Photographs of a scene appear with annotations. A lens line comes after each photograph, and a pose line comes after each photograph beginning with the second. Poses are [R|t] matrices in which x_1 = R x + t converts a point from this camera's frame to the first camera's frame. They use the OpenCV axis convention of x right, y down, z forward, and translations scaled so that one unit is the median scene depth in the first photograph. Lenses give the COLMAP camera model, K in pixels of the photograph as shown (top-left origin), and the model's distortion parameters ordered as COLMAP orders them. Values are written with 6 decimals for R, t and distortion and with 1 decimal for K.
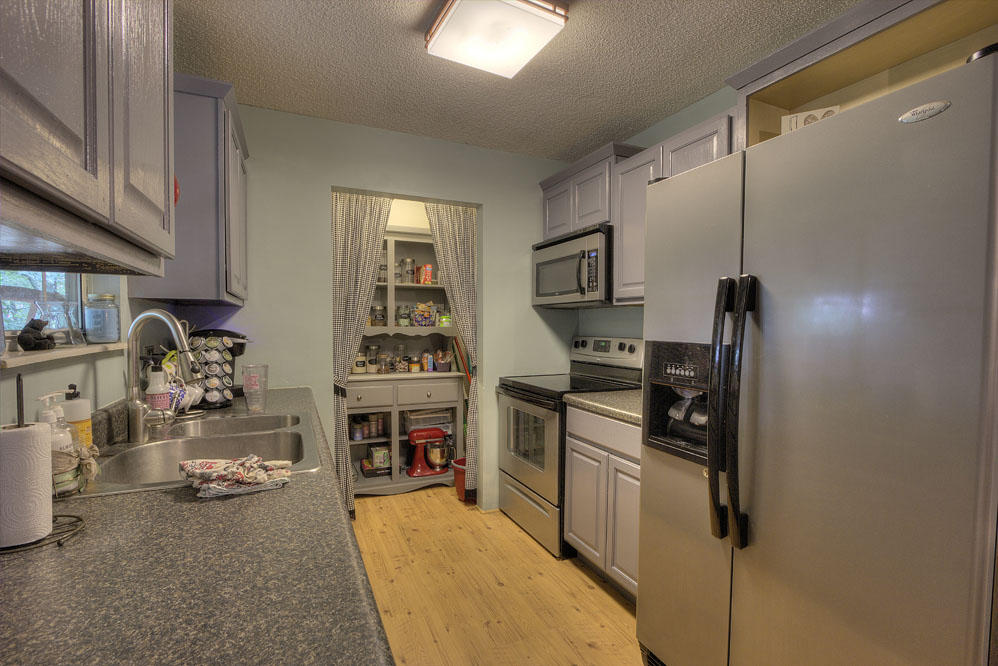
lens RADIAL K [[456.4, 0, 500.4], [0, 456.4, 334.0], [0, 0, 1]] dist [-0.013779, 0.000937]
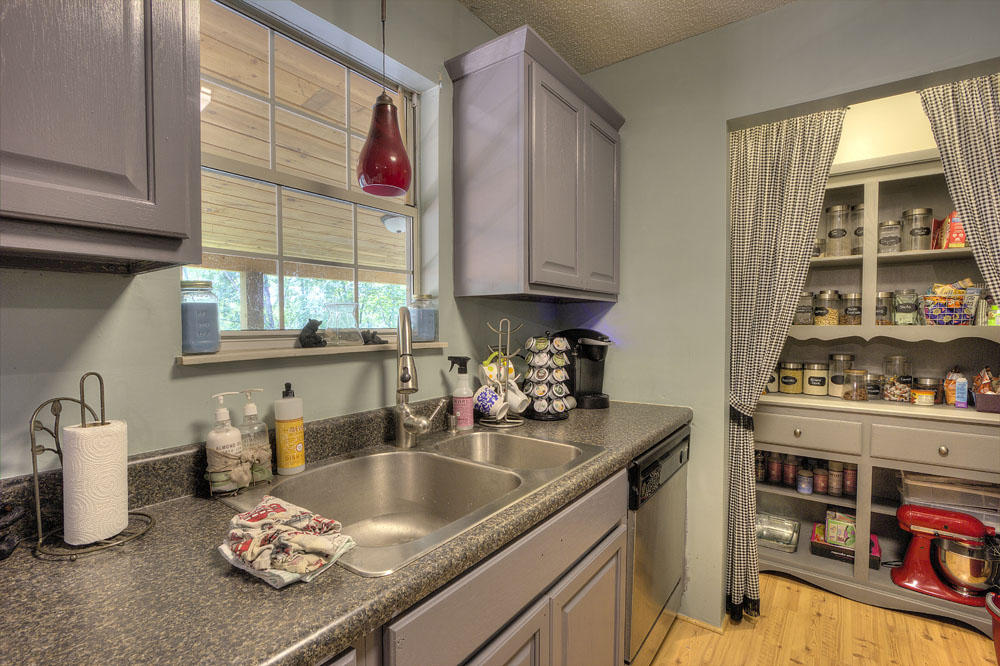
lens RADIAL K [[457.3, 0, 497.2], [0, 457.3, 338.8], [0, 0, 1]] dist [-0.013779, 0.000937]
pose [[0.483119, 0.022512, -0.875265, 0.052077], [-0.012213, 0.999745, 0.018973, -0.004015], [0.875470, 0.001523, 0.483271, 0.266408]]
